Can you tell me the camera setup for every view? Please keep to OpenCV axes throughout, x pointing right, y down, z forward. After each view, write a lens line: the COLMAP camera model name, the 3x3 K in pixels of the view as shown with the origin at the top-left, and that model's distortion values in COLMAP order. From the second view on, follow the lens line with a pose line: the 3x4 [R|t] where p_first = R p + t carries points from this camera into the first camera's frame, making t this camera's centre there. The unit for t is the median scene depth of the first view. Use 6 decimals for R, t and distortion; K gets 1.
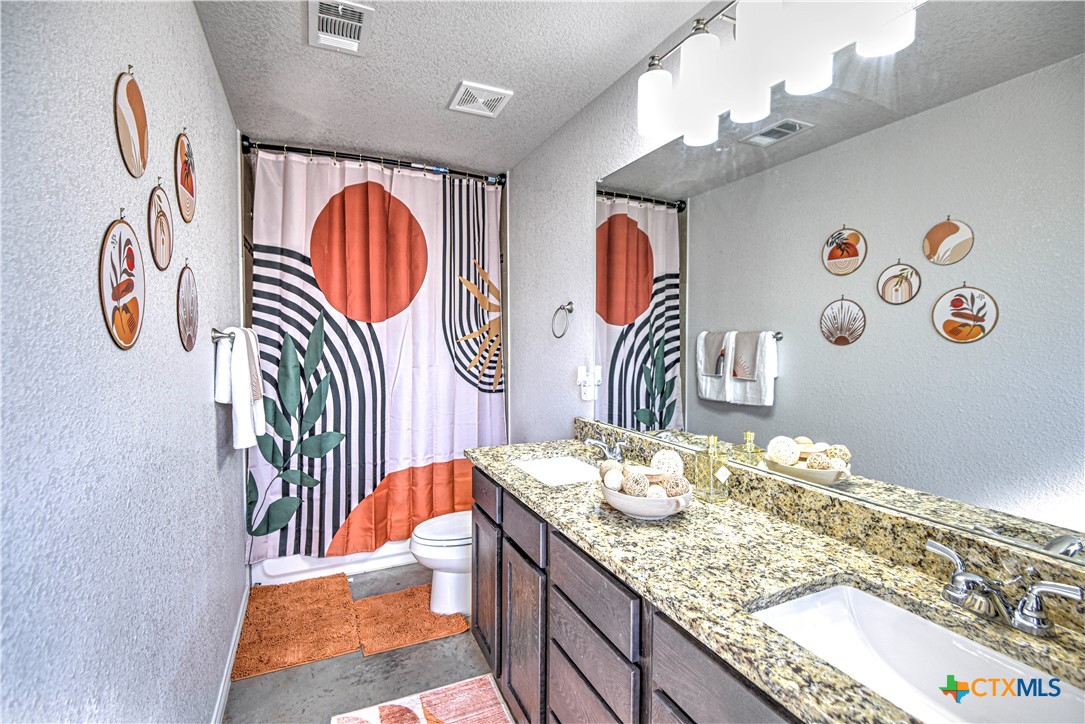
lens RADIAL K [[498.9, 0, 546.4], [0, 498.9, 354.6], [0, 0, 1]] dist [0.004109, -0.003166]
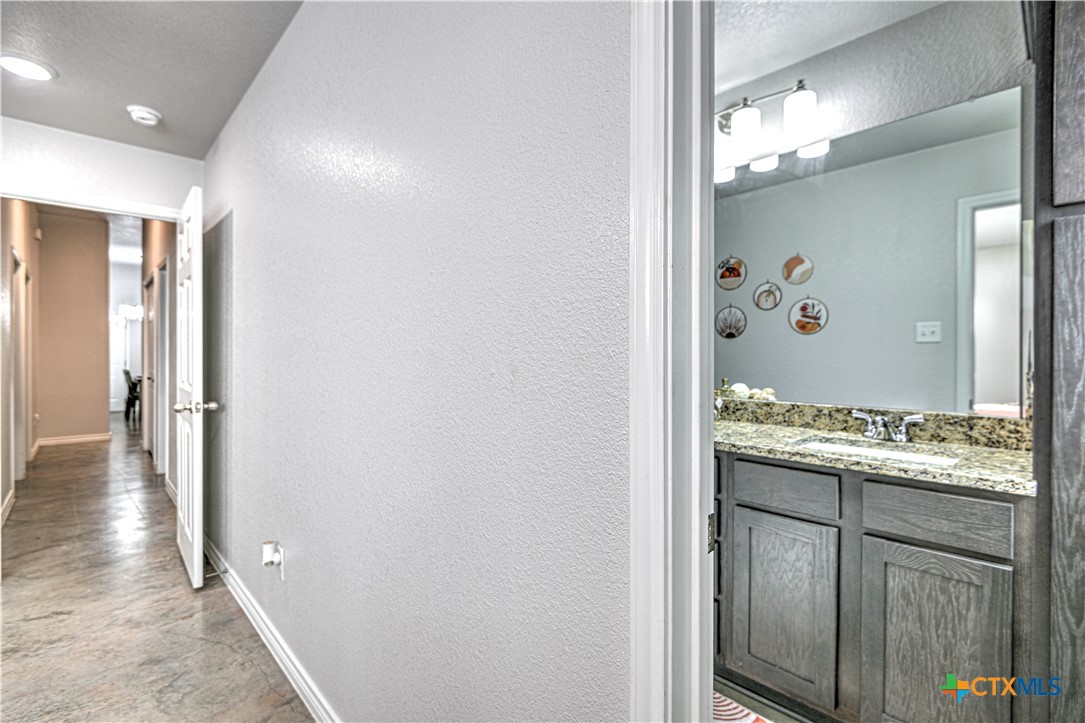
lens RADIAL K [[498.9, 0, 534.6], [0, 498.9, 363.3], [0, 0, 1]] dist [0.004109, -0.003166]
pose [[0.948842, 0.002780, 0.315738, -0.474021], [0.005944, 0.999627, -0.026662, 0.105136], [-0.315694, 0.027175, 0.948472, -0.211613]]
